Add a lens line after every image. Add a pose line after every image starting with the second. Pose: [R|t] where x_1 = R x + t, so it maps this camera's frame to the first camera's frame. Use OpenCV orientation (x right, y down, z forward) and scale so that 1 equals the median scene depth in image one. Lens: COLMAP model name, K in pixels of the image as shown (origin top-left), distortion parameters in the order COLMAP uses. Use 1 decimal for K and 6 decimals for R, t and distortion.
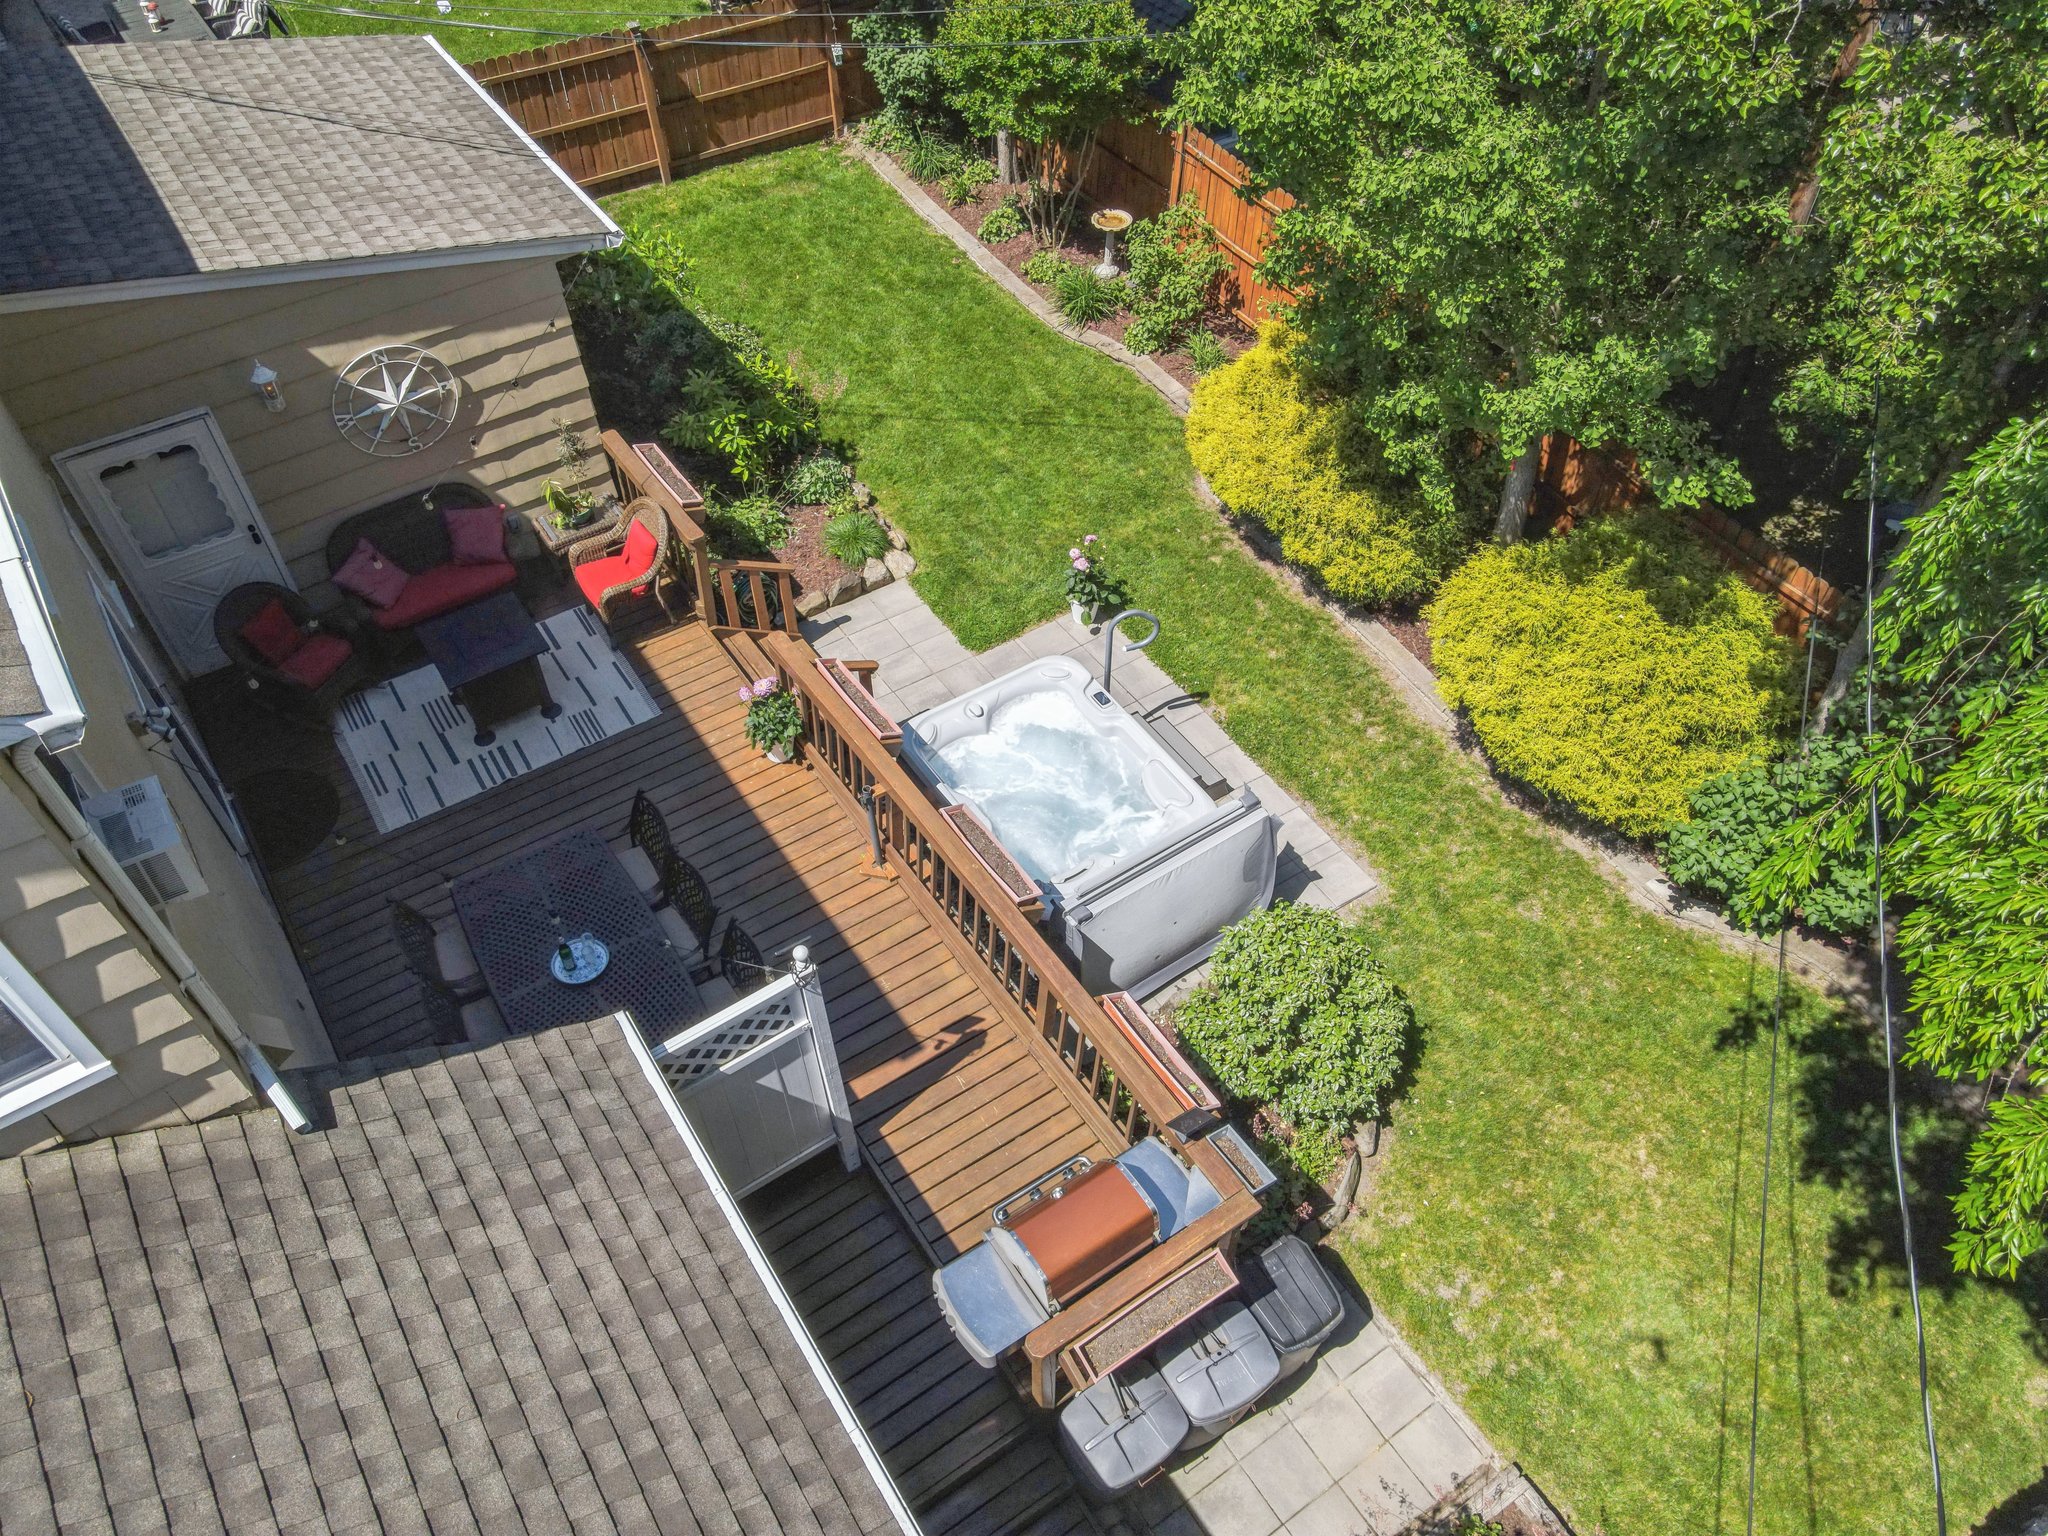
lens RADIAL K [[1463.5, 0, 1075.1], [0, 1463.5, 775.3], [0, 0, 1]] dist [0.003115, 0.038950]
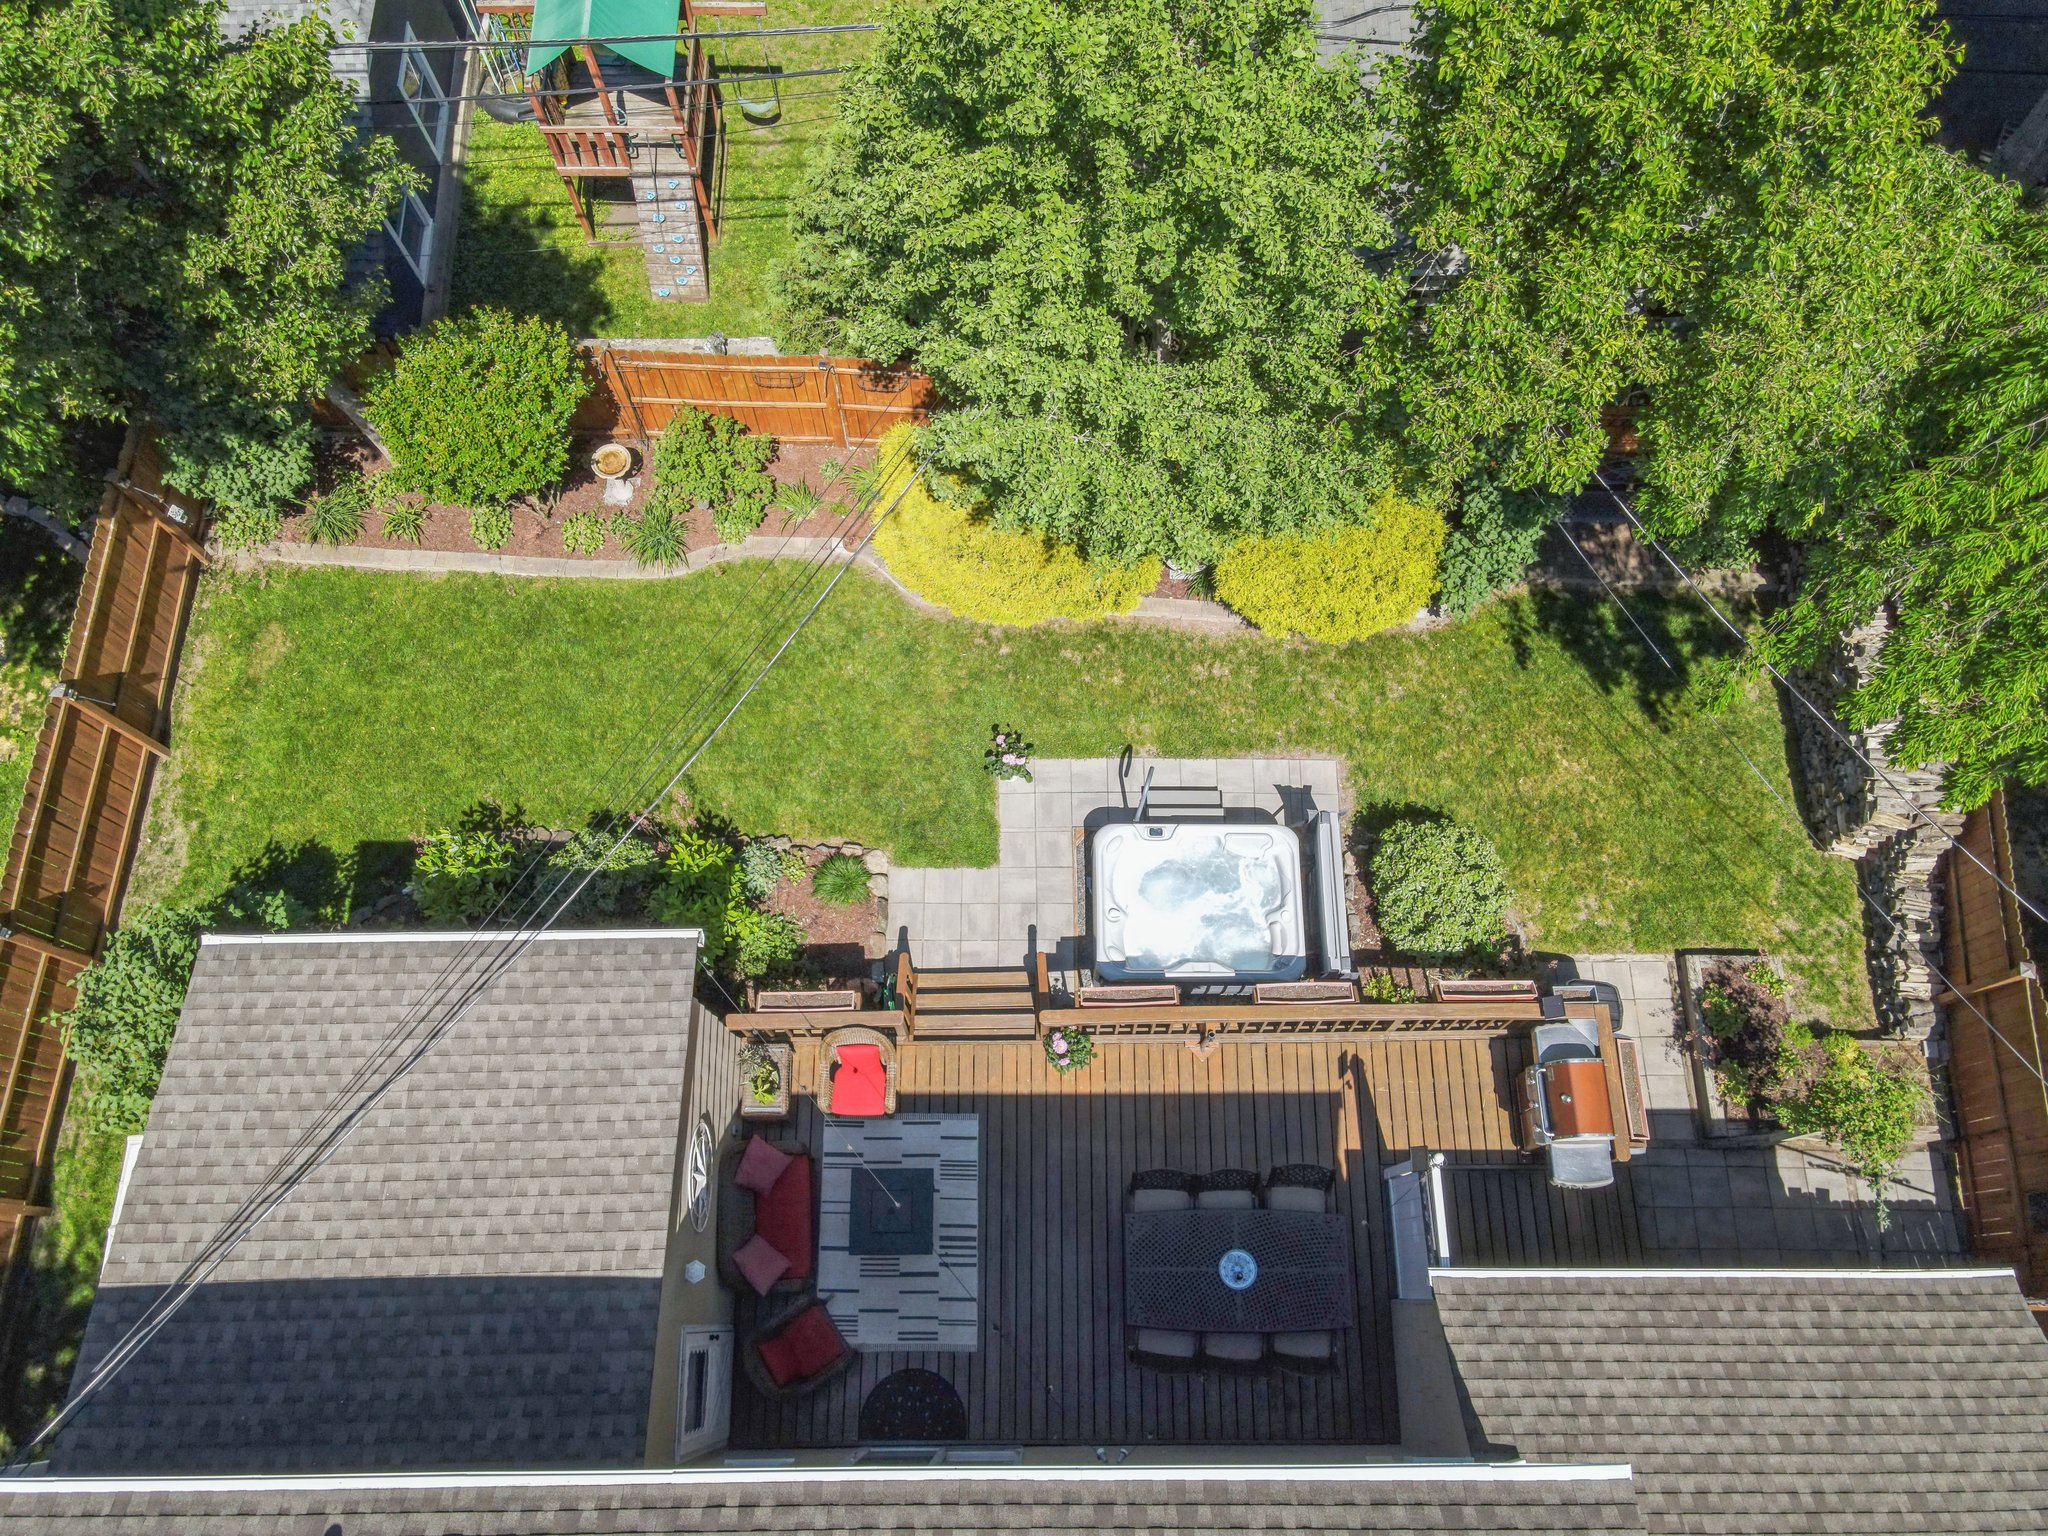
lens RADIAL K [[1466.0, 0, 1005.7], [0, 1466.0, 764.4], [0, 0, 1]] dist [0.015669, 0.006473]
pose [[0.566454, -0.778541, 0.270191, -0.382649], [0.615350, 0.617674, 0.489717, -0.850953], [-0.548155, -0.111140, 0.828960, -0.032669]]
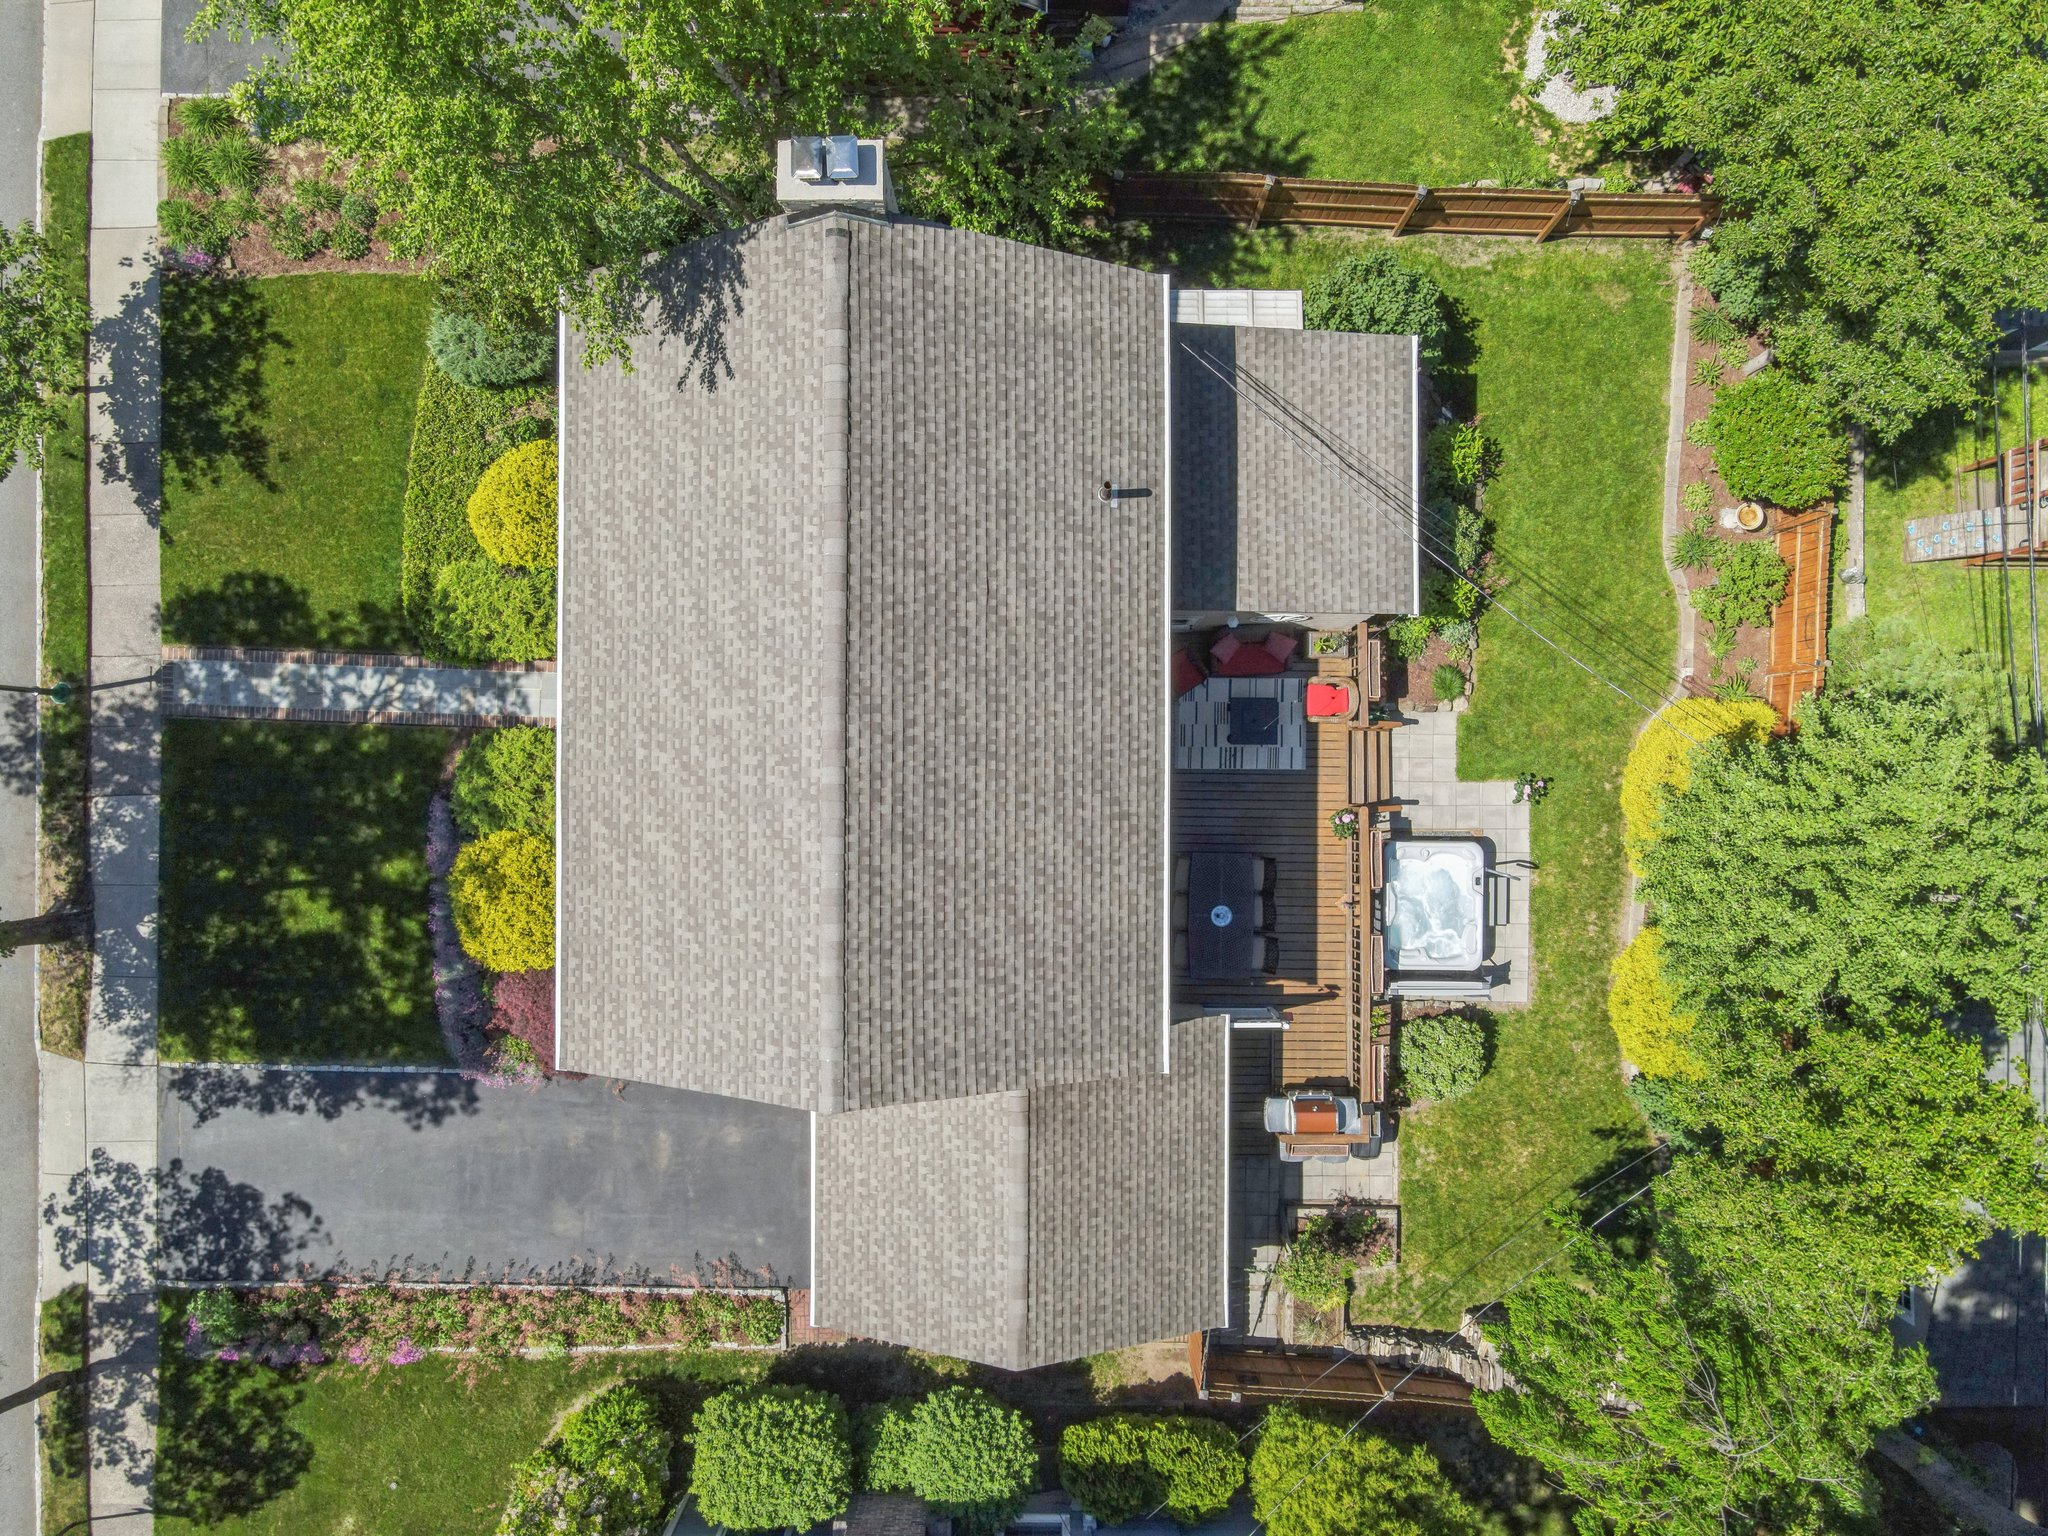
lens RADIAL K [[1463.5, 0, 1075.1], [0, 1463.5, 775.3], [0, 0, 1]] dist [0.003115, 0.038950]
pose [[0.820914, 0.571046, 0.002366, -0.569083], [-0.424480, 0.607435, 0.671446, -1.357195], [0.381990, -0.552204, 0.741050, -0.735825]]
